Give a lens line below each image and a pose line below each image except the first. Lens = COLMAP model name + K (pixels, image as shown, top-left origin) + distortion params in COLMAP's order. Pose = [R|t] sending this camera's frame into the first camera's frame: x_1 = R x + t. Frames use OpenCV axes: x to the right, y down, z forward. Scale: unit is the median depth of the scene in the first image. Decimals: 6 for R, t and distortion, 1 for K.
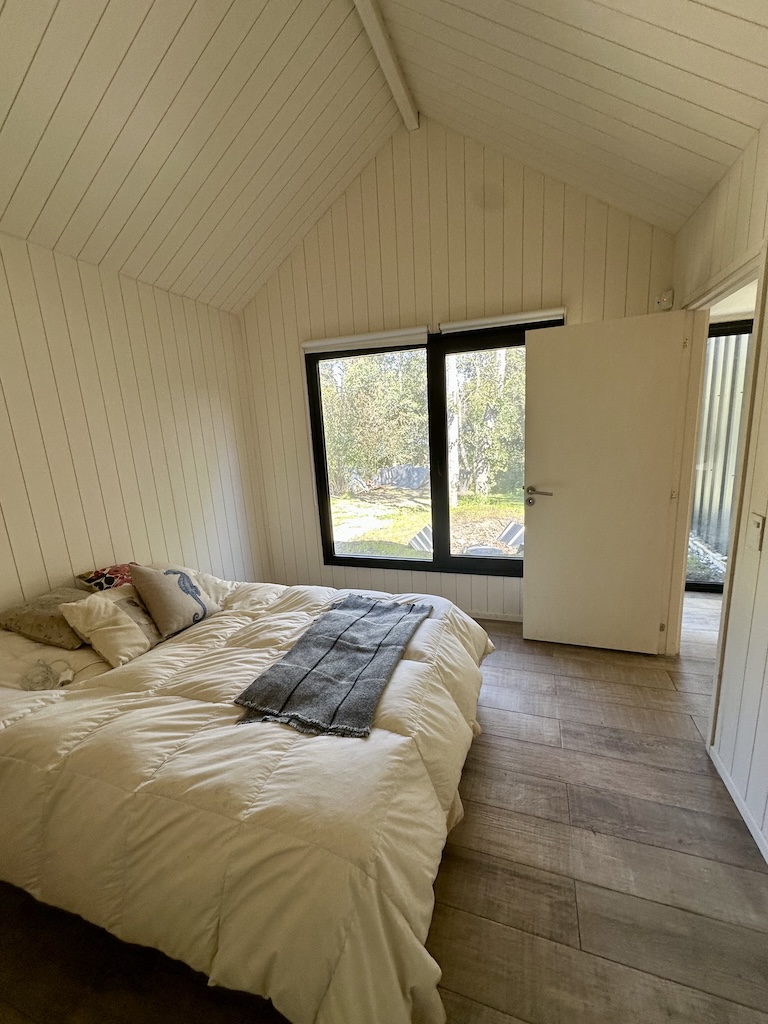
lens RADIAL K [[408.3, 0, 384.0], [0, 408.3, 512.0], [0, 0, 1]] dist [-0.000904, -0.000490]
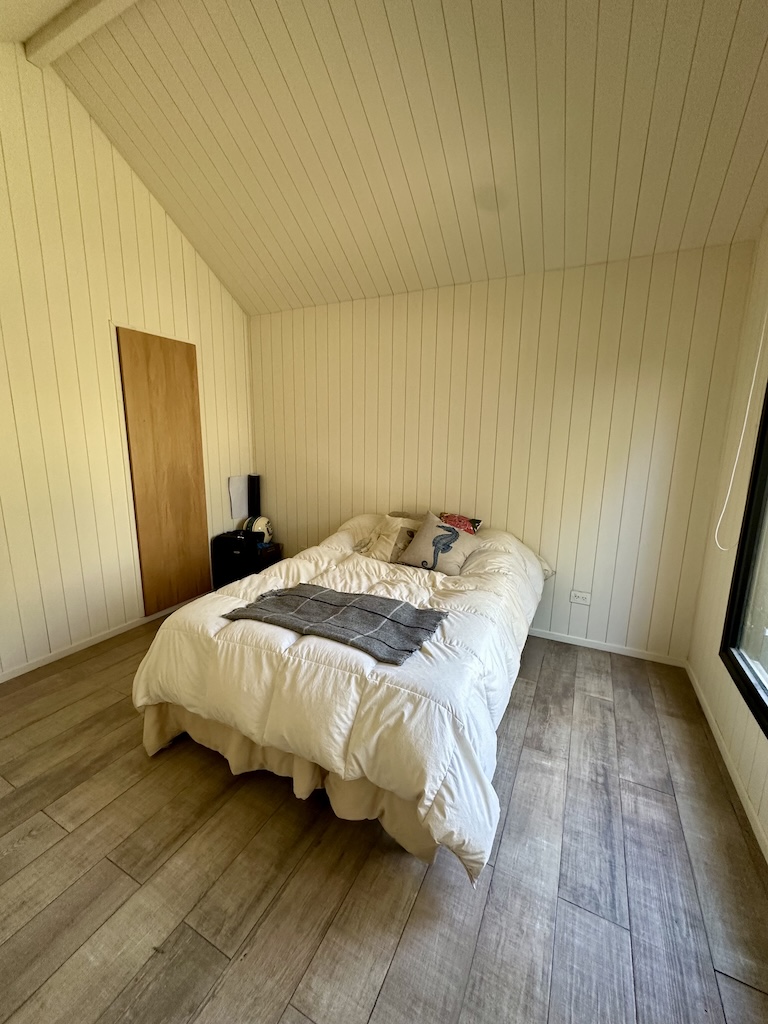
lens RADIAL K [[408.3, 0, 384.0], [0, 408.3, 512.0], [0, 0, 1]] dist [-0.000904, -0.000490]
pose [[-0.128330, 0.238726, -0.962570, 0.946460], [-0.207381, 0.942678, 0.261441, -0.254777], [0.969807, 0.233169, -0.071466, 1.211446]]
